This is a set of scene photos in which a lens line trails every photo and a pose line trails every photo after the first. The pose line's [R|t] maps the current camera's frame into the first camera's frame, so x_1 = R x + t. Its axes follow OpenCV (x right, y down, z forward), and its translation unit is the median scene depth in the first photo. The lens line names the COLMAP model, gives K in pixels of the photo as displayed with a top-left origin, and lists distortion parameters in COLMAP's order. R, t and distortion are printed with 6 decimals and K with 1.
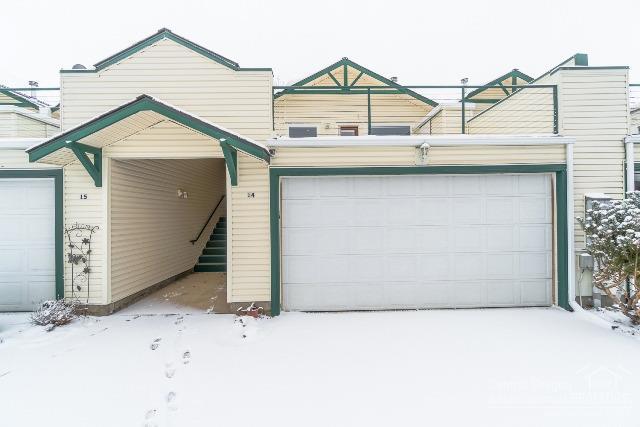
lens RADIAL K [[283.2, 0, 321.0], [0, 283.2, 212.5], [0, 0, 1]] dist [0.000087, -0.000074]
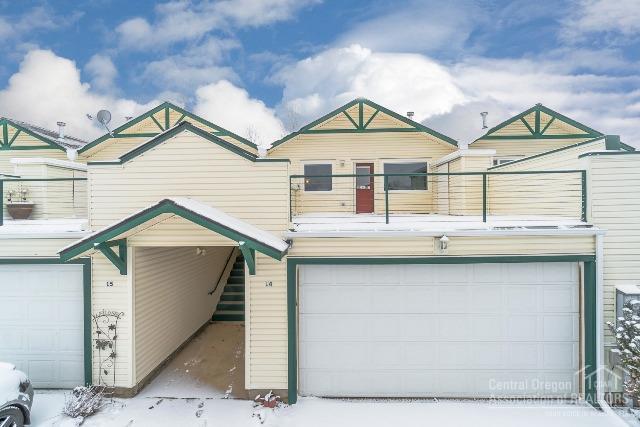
lens RADIAL K [[284.0, 0, 320.0], [0, 284.0, 213.5], [0, 0, 1]] dist [0.000545, -0.000101]
pose [[0.998655, 0.001430, -0.051831, -0.011233], [-0.001034, 0.999970, 0.007673, -0.318788], [0.051840, -0.007609, 0.998626, -0.002603]]
